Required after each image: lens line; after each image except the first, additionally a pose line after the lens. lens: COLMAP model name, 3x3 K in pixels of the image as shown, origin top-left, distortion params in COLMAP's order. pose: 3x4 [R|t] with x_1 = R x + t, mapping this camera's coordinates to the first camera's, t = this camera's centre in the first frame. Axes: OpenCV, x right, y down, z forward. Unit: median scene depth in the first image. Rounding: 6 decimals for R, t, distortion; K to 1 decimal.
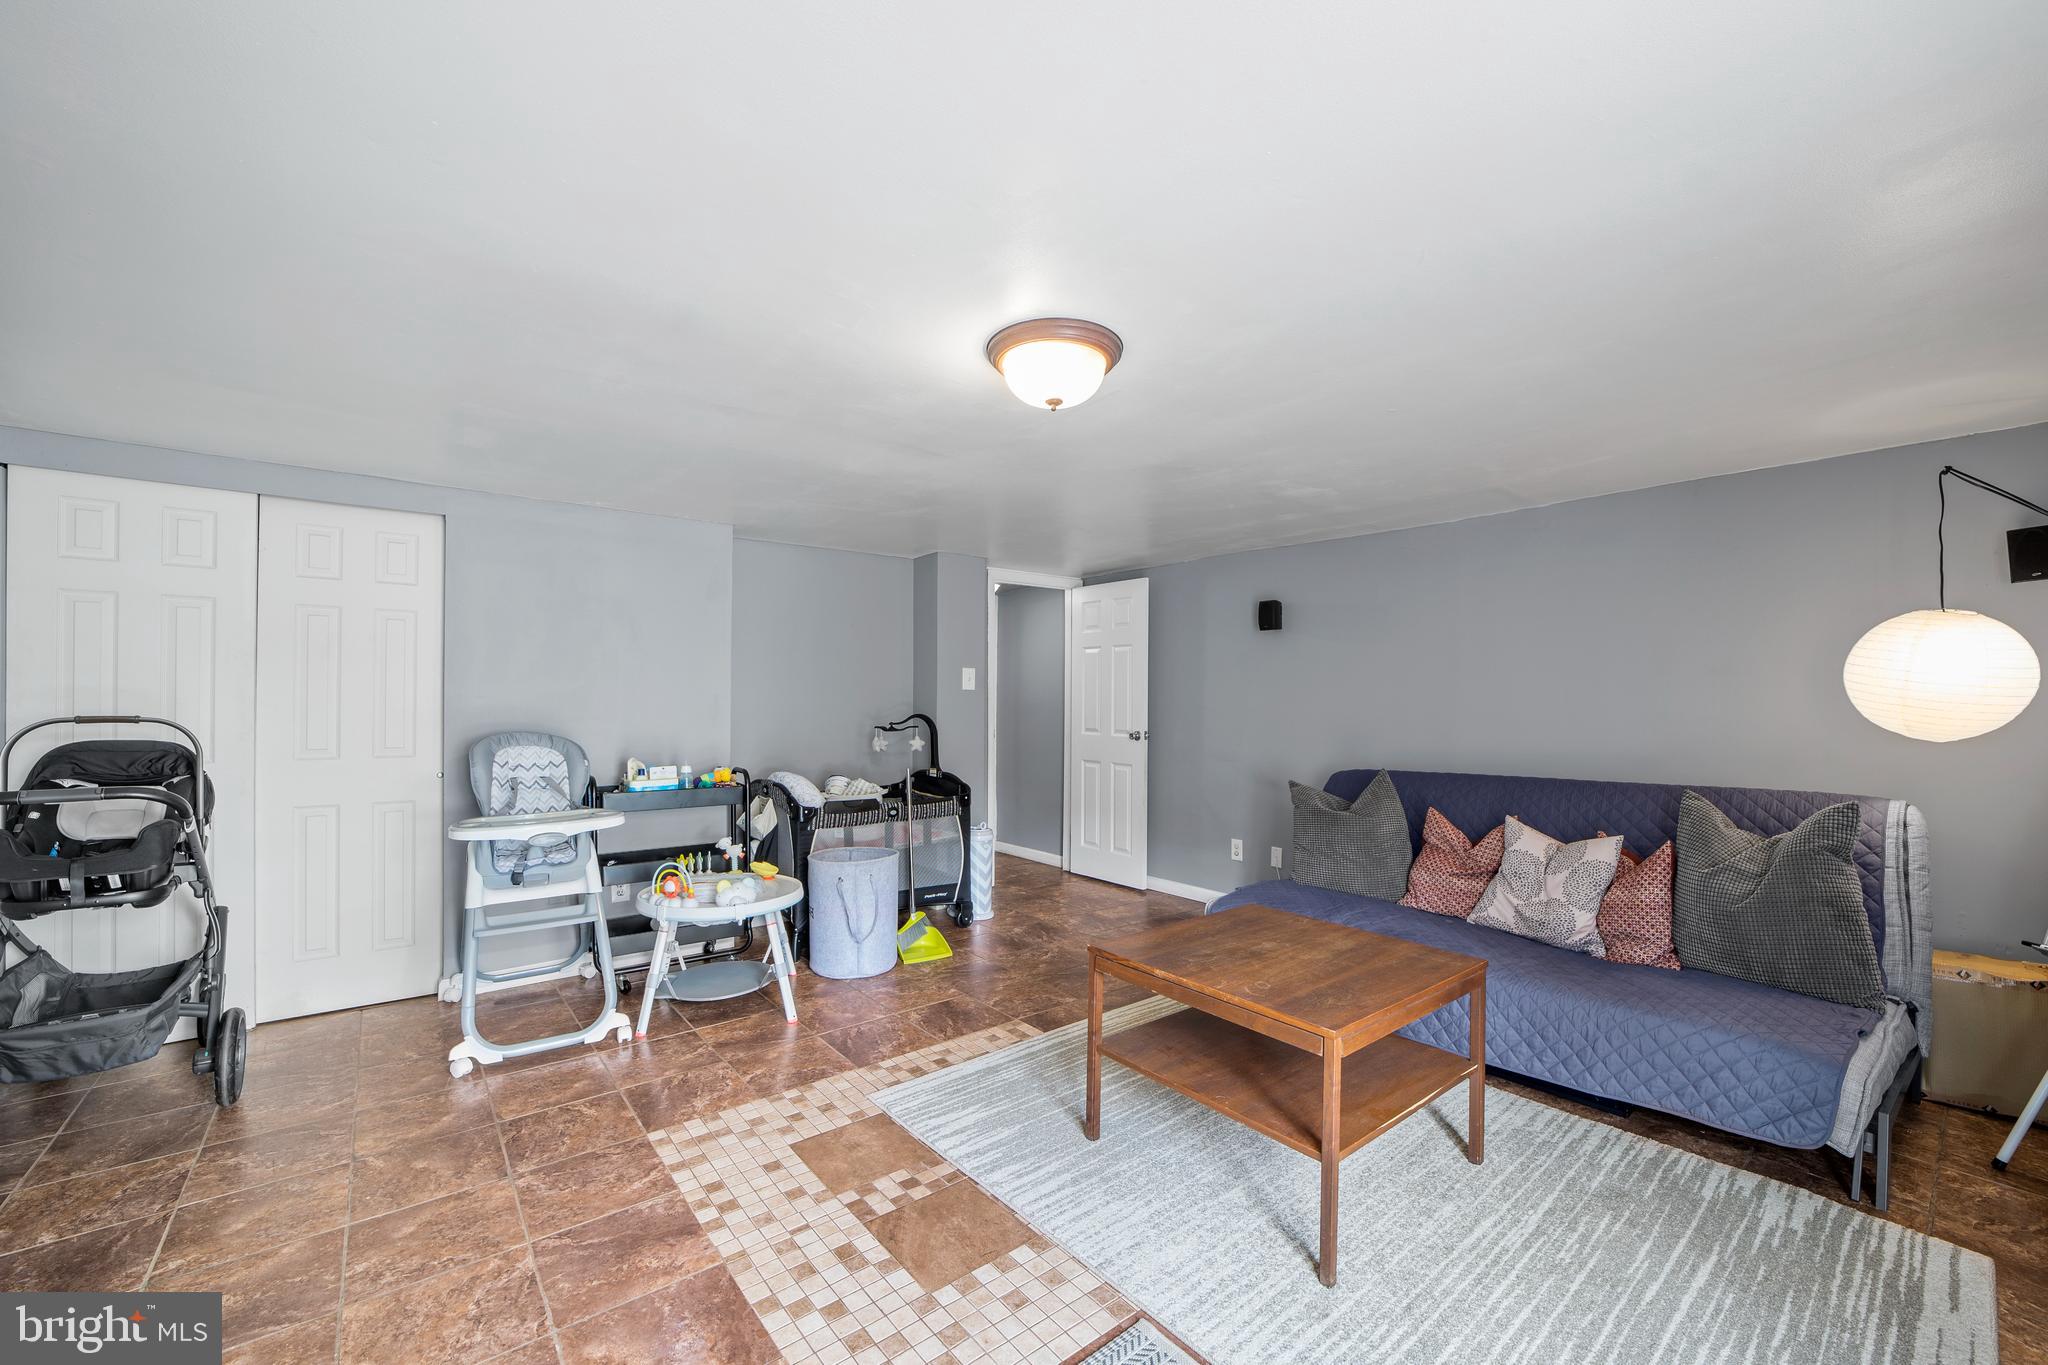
lens RADIAL K [[806.4, 0, 1012.5], [0, 806.4, 700.0], [0, 0, 1]] dist [-0.018477, 0.009566]
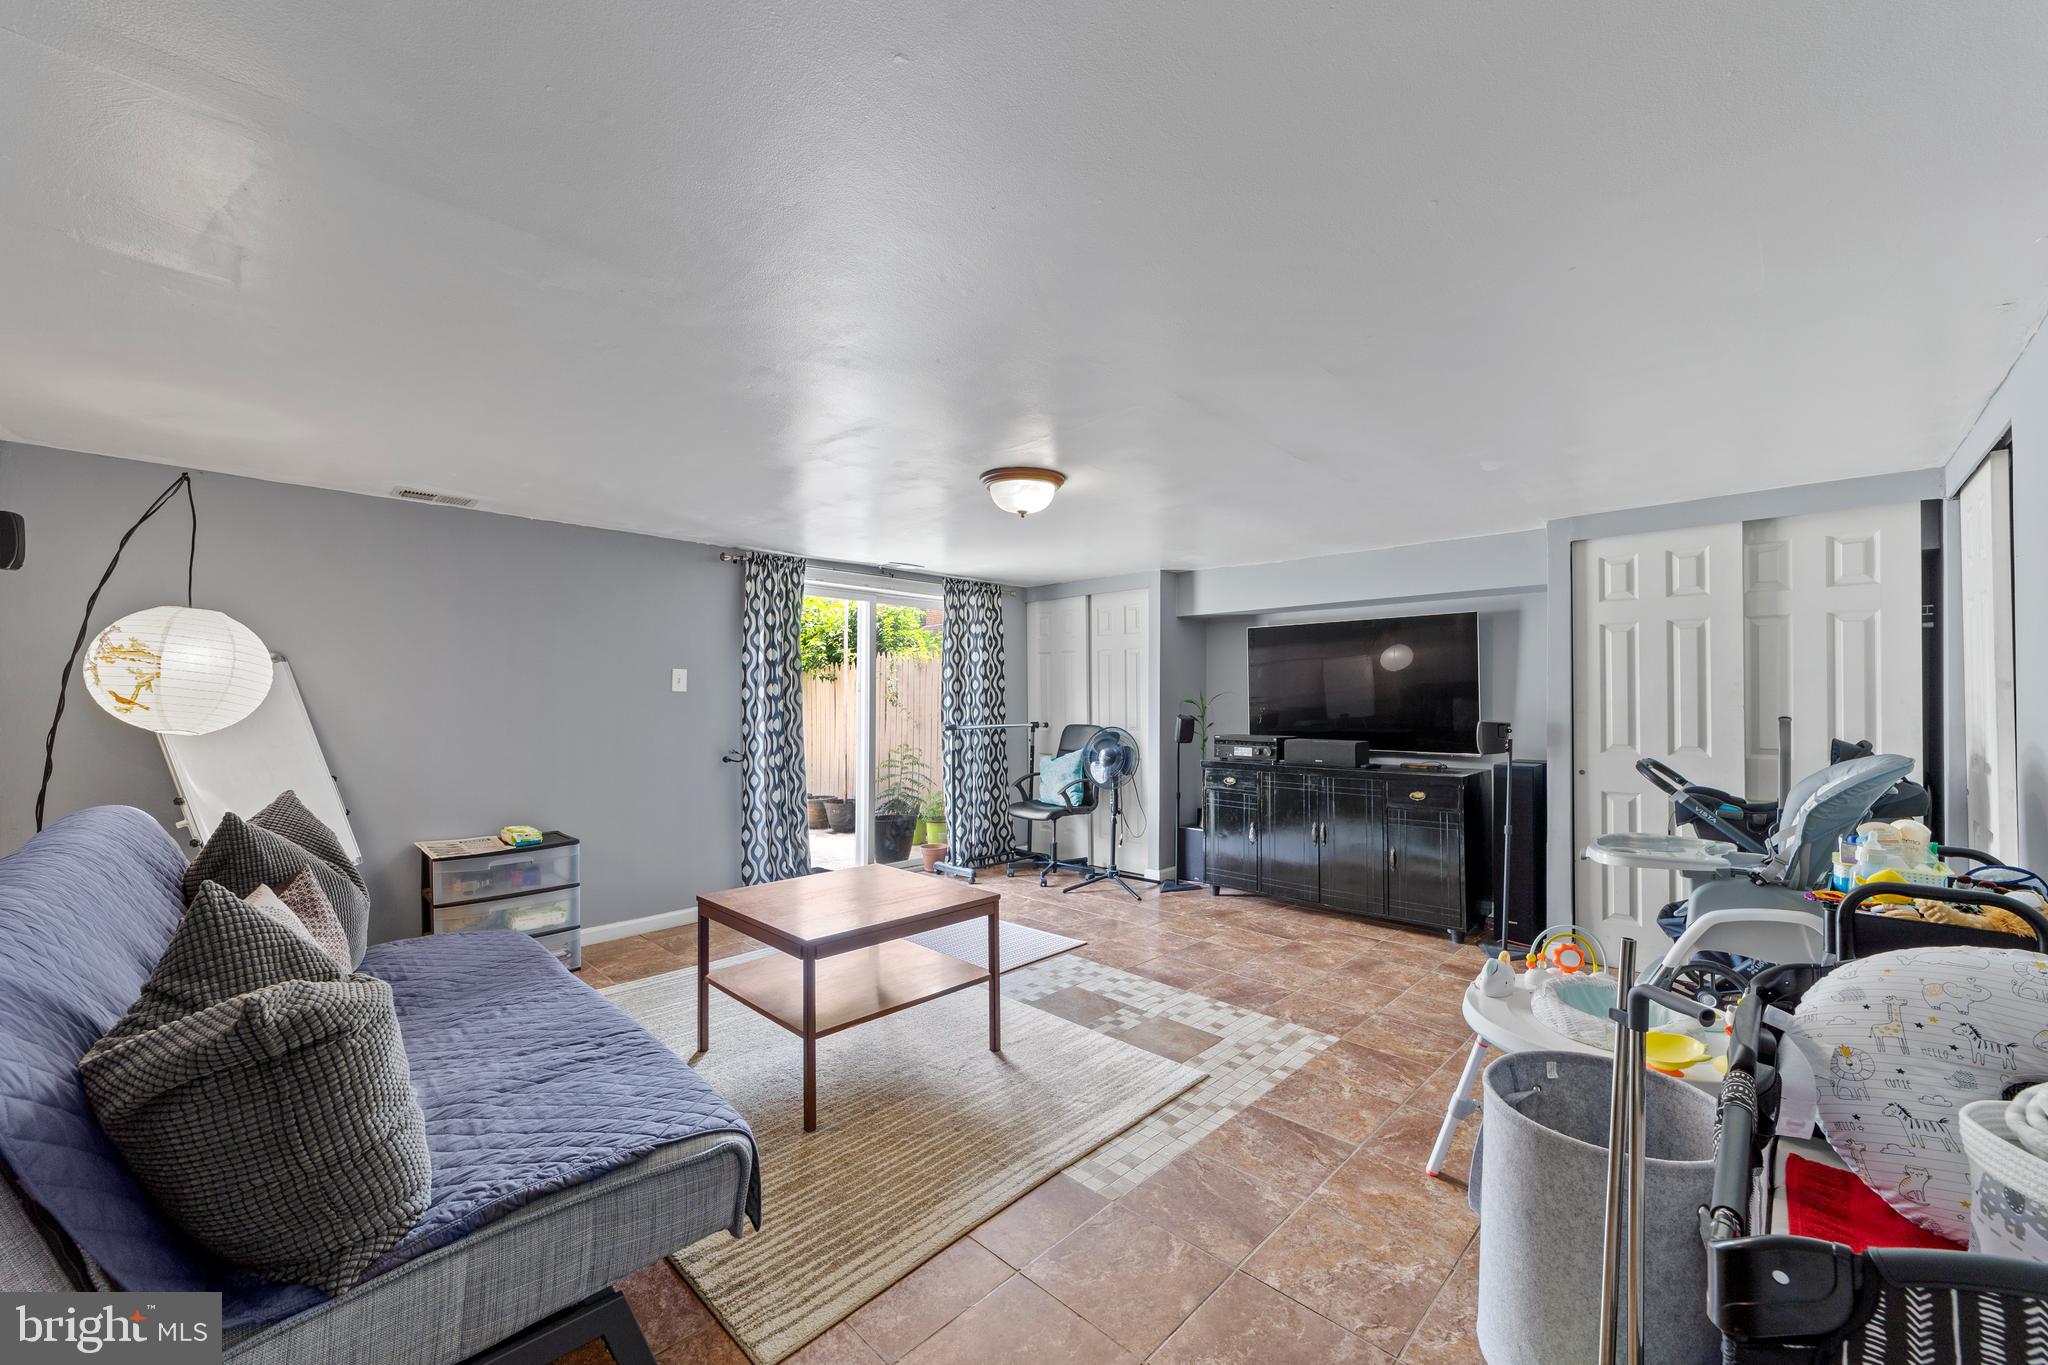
lens RADIAL K [[806.4, 0, 1012.5], [0, 806.4, 700.0], [0, 0, 1]] dist [-0.018477, 0.009566]
pose [[-0.993293, -0.007815, -0.115357, 0.241797], [-0.007567, 0.999968, -0.002586, 0.006618], [0.115374, -0.001696, -0.993321, 2.456179]]
